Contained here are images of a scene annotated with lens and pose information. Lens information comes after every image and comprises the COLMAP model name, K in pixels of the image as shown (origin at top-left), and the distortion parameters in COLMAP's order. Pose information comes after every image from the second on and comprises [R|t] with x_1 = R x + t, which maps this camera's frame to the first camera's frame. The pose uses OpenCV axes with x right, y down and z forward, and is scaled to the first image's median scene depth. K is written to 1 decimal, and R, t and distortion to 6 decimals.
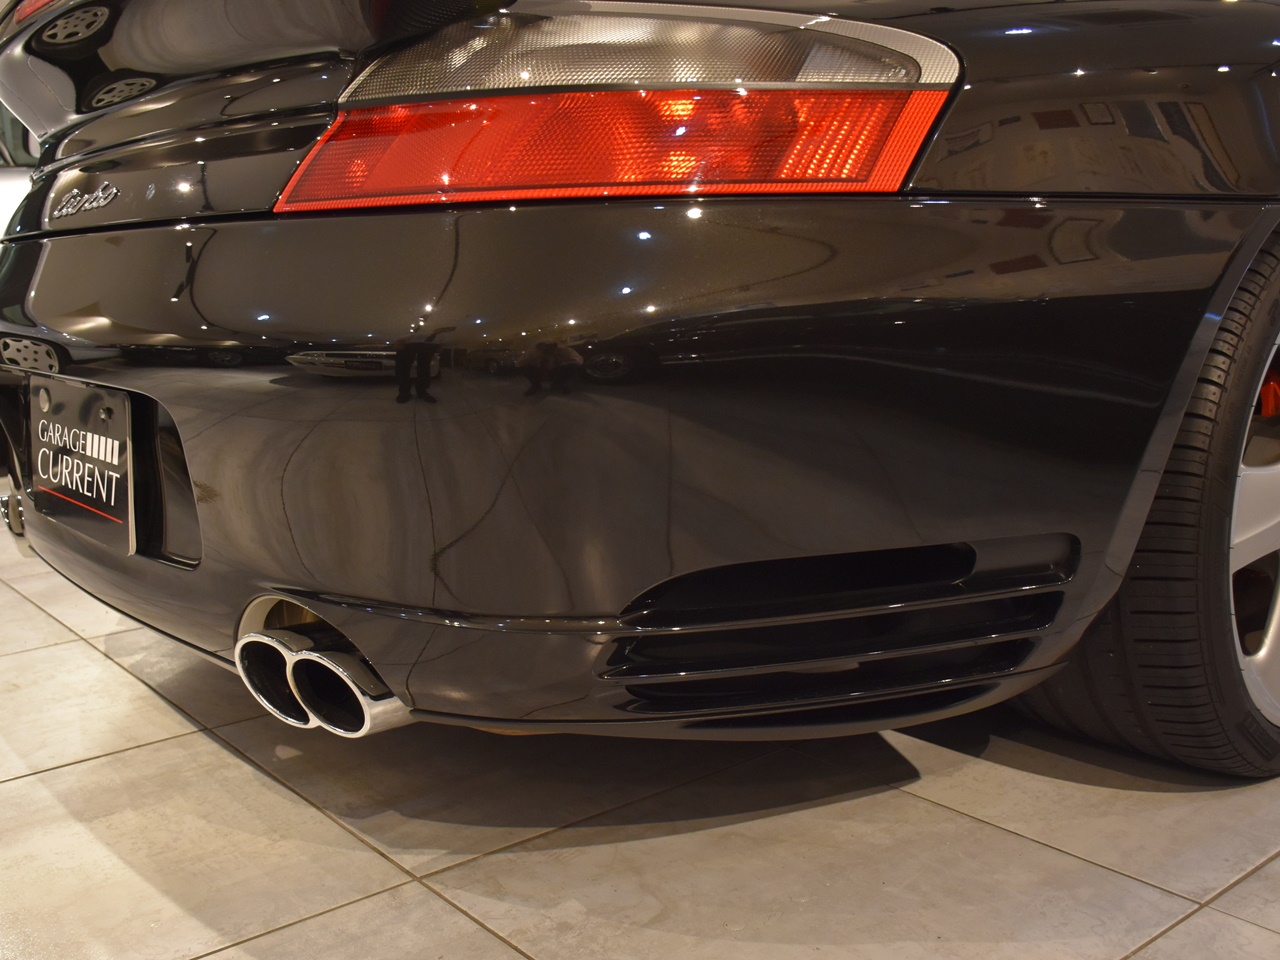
lens RADIAL K [[1239.4, 0, 640.0], [0, 1239.4, 480.0], [0, 0, 1]] dist [-0.113121, 0.023897]
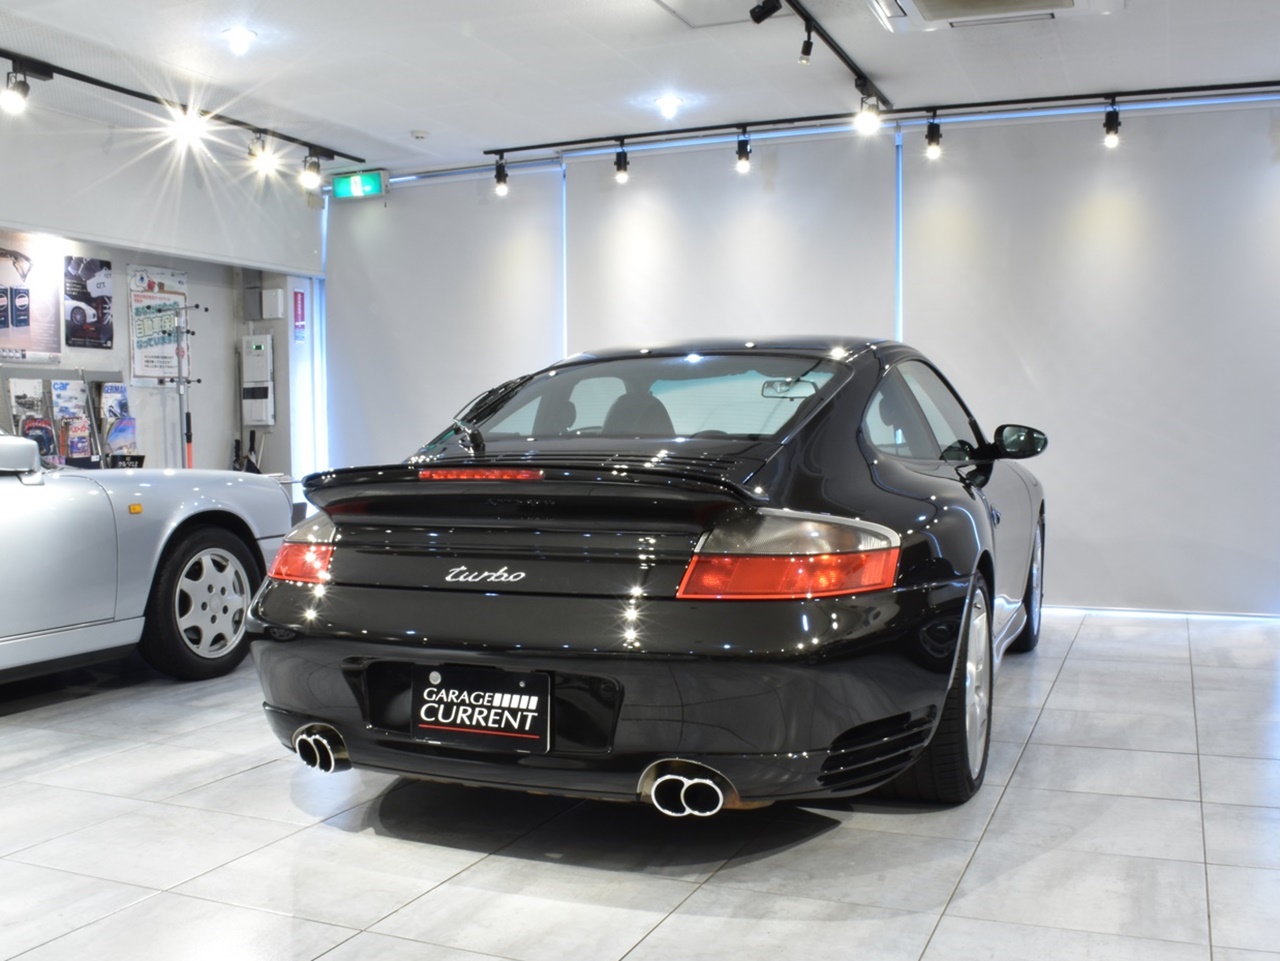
lens RADIAL K [[1253.3, 0, 667.3], [0, 1253.3, 512.2], [0, 0, 1]] dist [-0.132253, 0.006261]
pose [[0.870480, 0.001953, 0.492199, -1.399219], [0.059225, 0.992311, -0.108680, -0.109931], [-0.488627, 0.123754, 0.863672, -1.048285]]
